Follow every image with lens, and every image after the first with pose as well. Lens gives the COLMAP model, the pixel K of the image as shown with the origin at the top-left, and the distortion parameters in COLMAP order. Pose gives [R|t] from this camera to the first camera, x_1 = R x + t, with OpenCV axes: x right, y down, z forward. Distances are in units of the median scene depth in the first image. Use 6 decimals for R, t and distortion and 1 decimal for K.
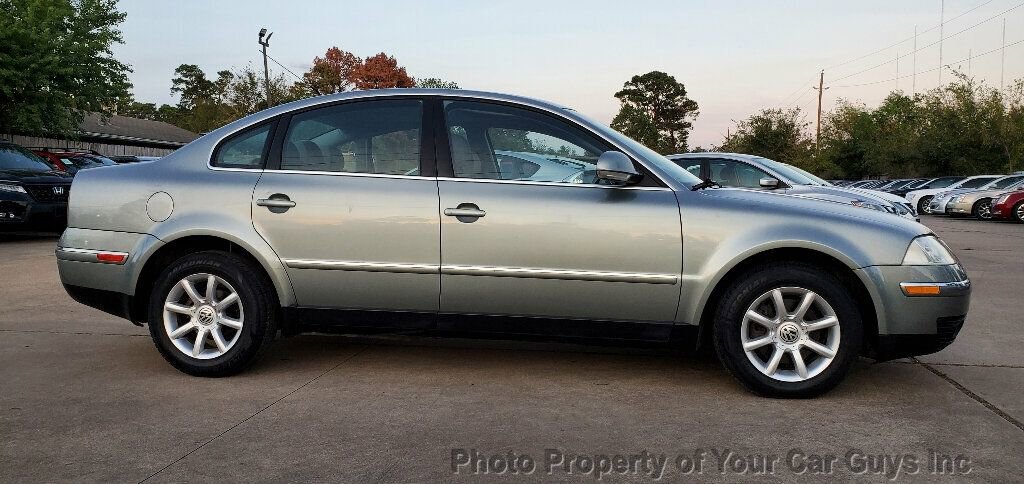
lens RADIAL K [[805.8, 0, 508.2], [0, 805.8, 239.9], [0, 0, 1]] dist [0.040176, -0.004795]
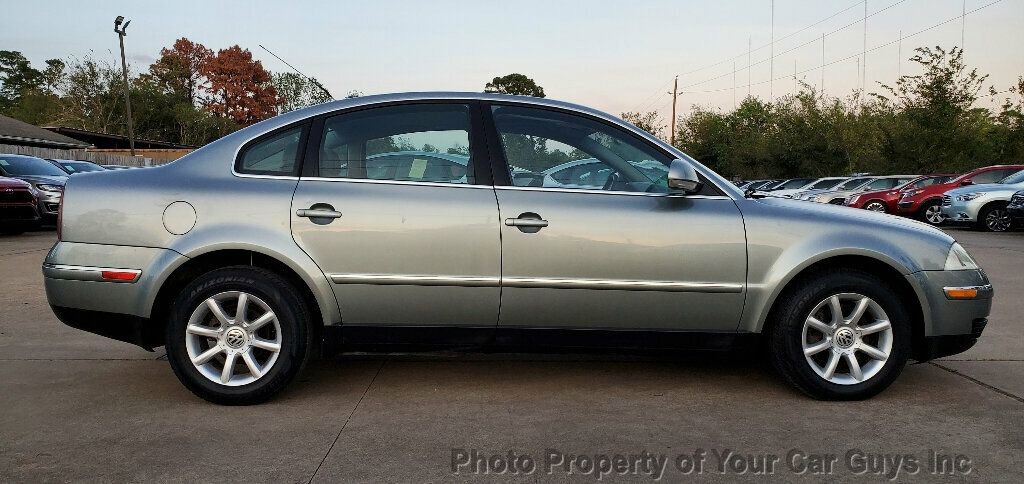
lens RADIAL K [[805.8, 0, 513.3], [0, 805.8, 240.0], [0, 0, 1]] dist [0.040176, -0.004795]
pose [[0.984352, -0.011161, 0.175860, -0.225607], [0.011046, 0.999938, 0.001635, -0.014107], [-0.175868, 0.000333, 0.984414, 0.053186]]
